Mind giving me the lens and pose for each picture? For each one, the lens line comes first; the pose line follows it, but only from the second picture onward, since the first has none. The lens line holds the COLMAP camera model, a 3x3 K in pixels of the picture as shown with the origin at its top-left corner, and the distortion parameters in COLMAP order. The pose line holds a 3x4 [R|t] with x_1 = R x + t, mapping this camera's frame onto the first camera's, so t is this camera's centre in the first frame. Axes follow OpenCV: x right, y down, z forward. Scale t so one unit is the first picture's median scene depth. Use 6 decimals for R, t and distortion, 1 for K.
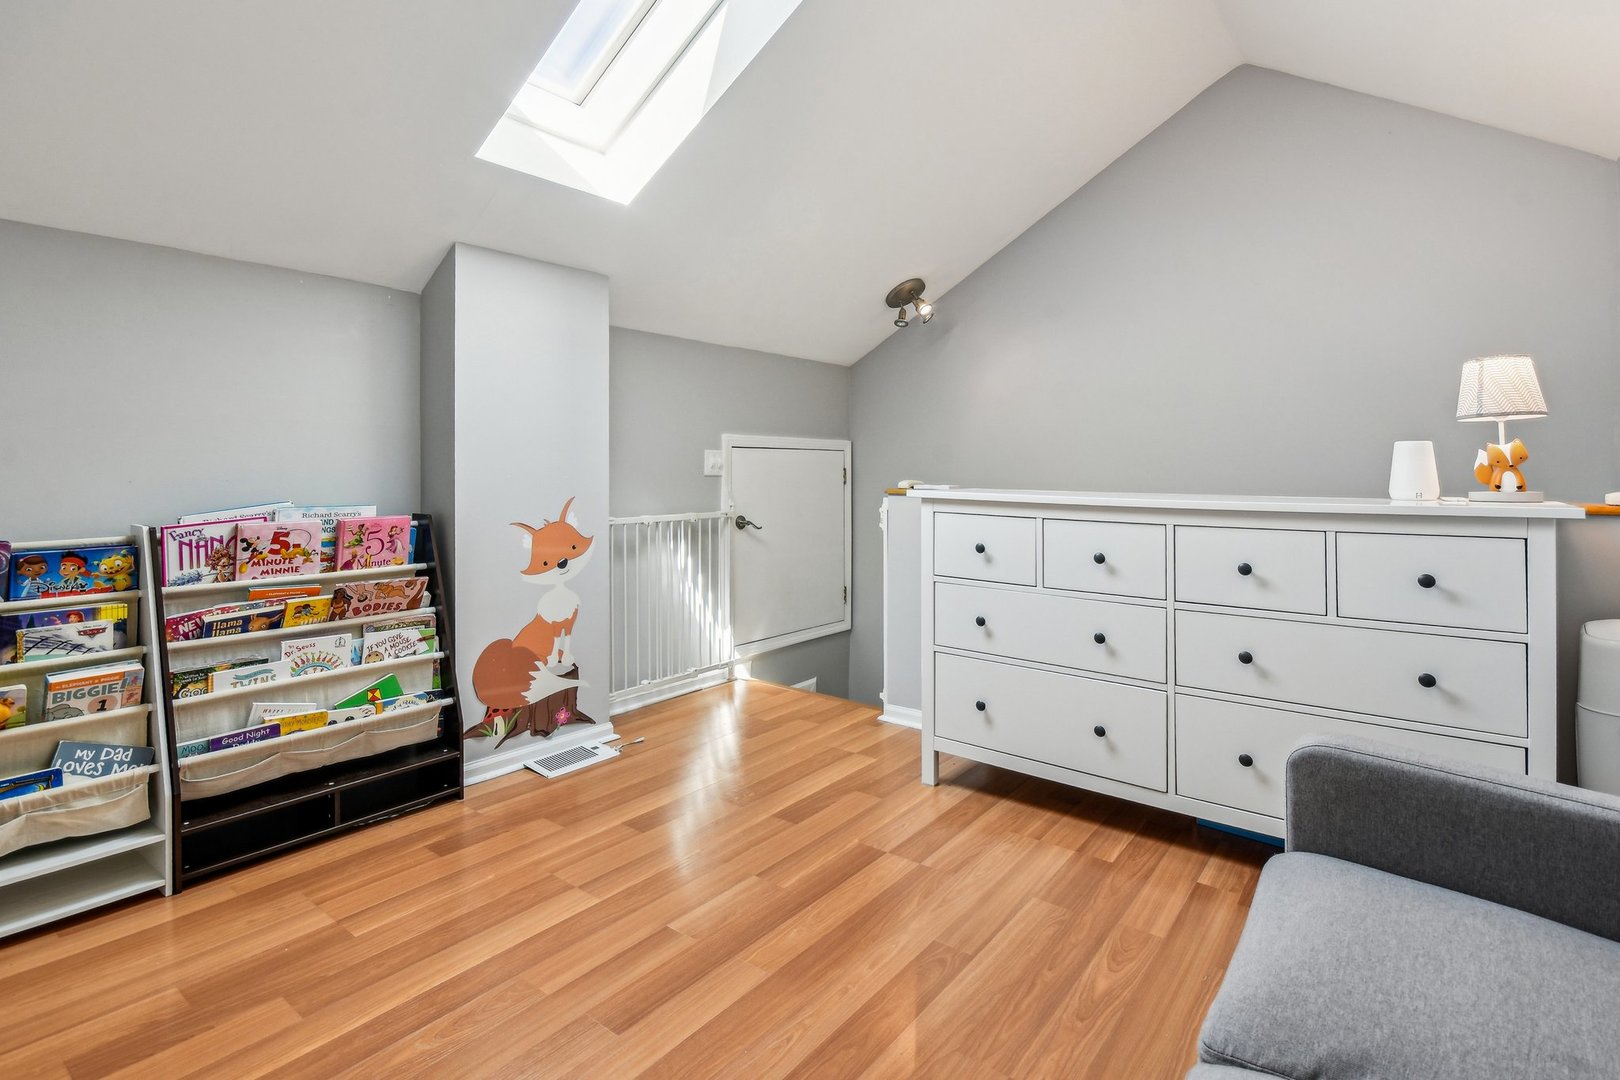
lens RADIAL K [[740.1, 0, 810.8], [0, 740.1, 489.8], [0, 0, 1]] dist [-0.002925, -0.000052]
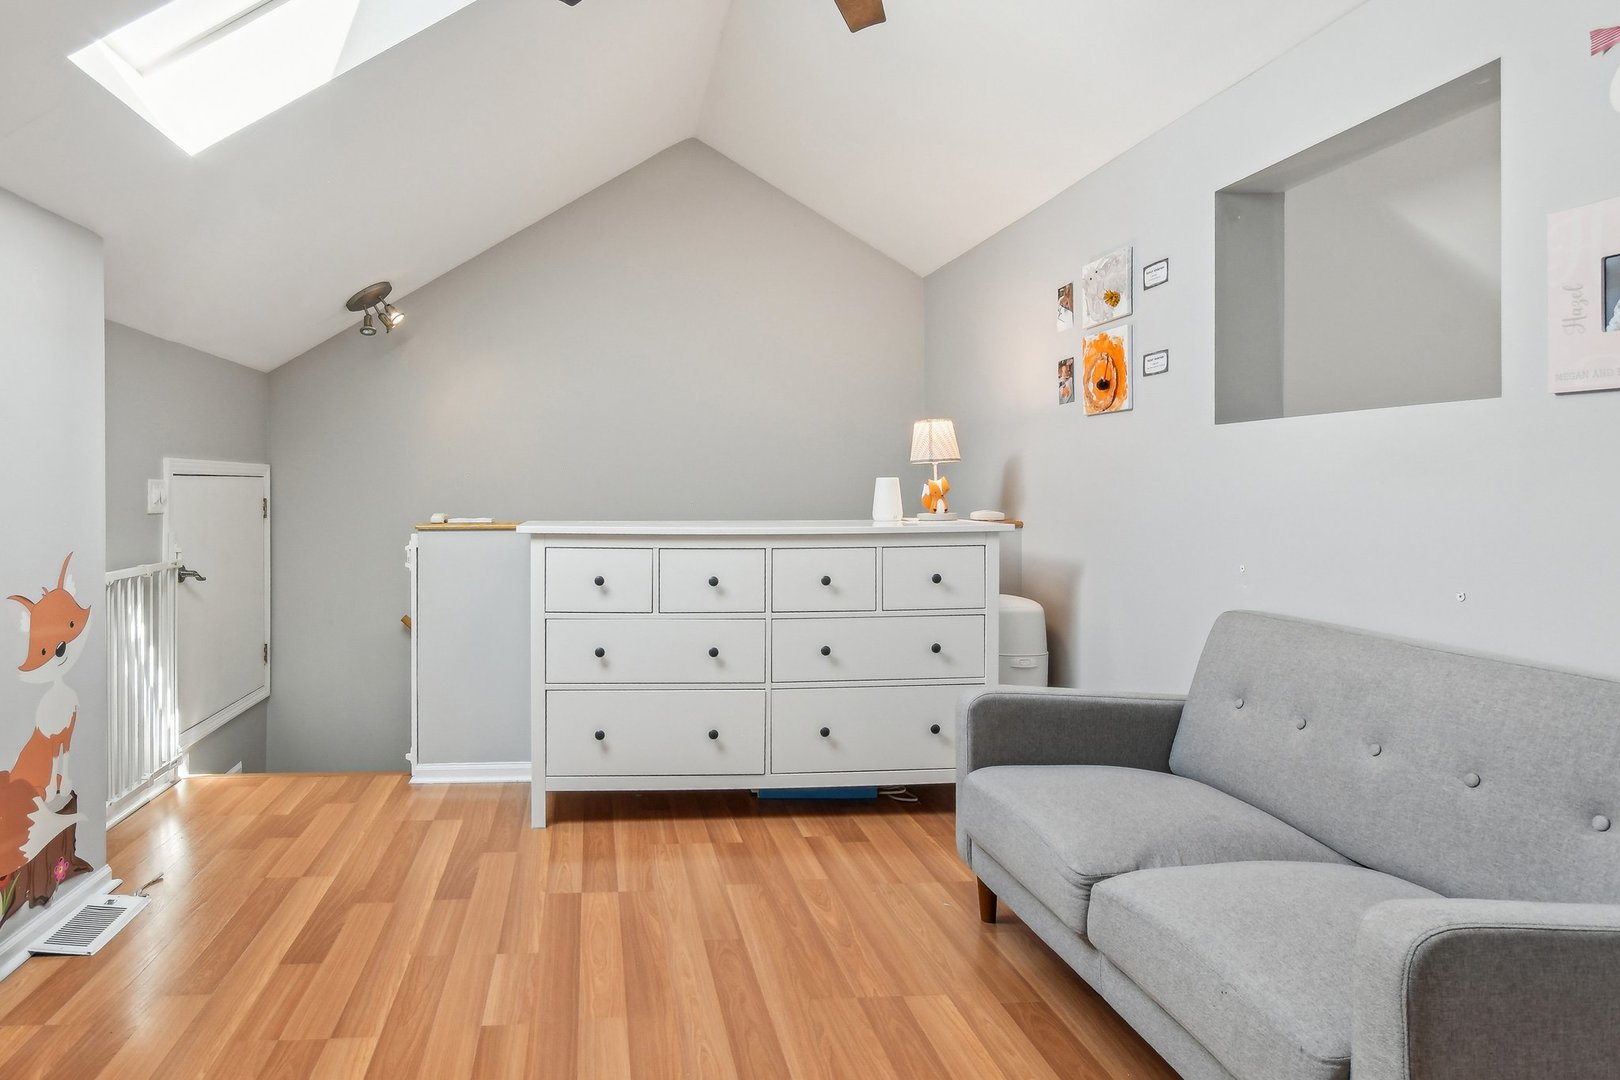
lens RADIAL K [[736.7, 0, 814.4], [0, 736.7, 534.9], [0, 0, 1]] dist [0.002248, 0.000218]
pose [[0.787900, -0.039741, 0.614520, -0.173257], [0.026066, 0.999173, 0.031196, -0.008834], [-0.615251, -0.008561, 0.788285, 0.022808]]
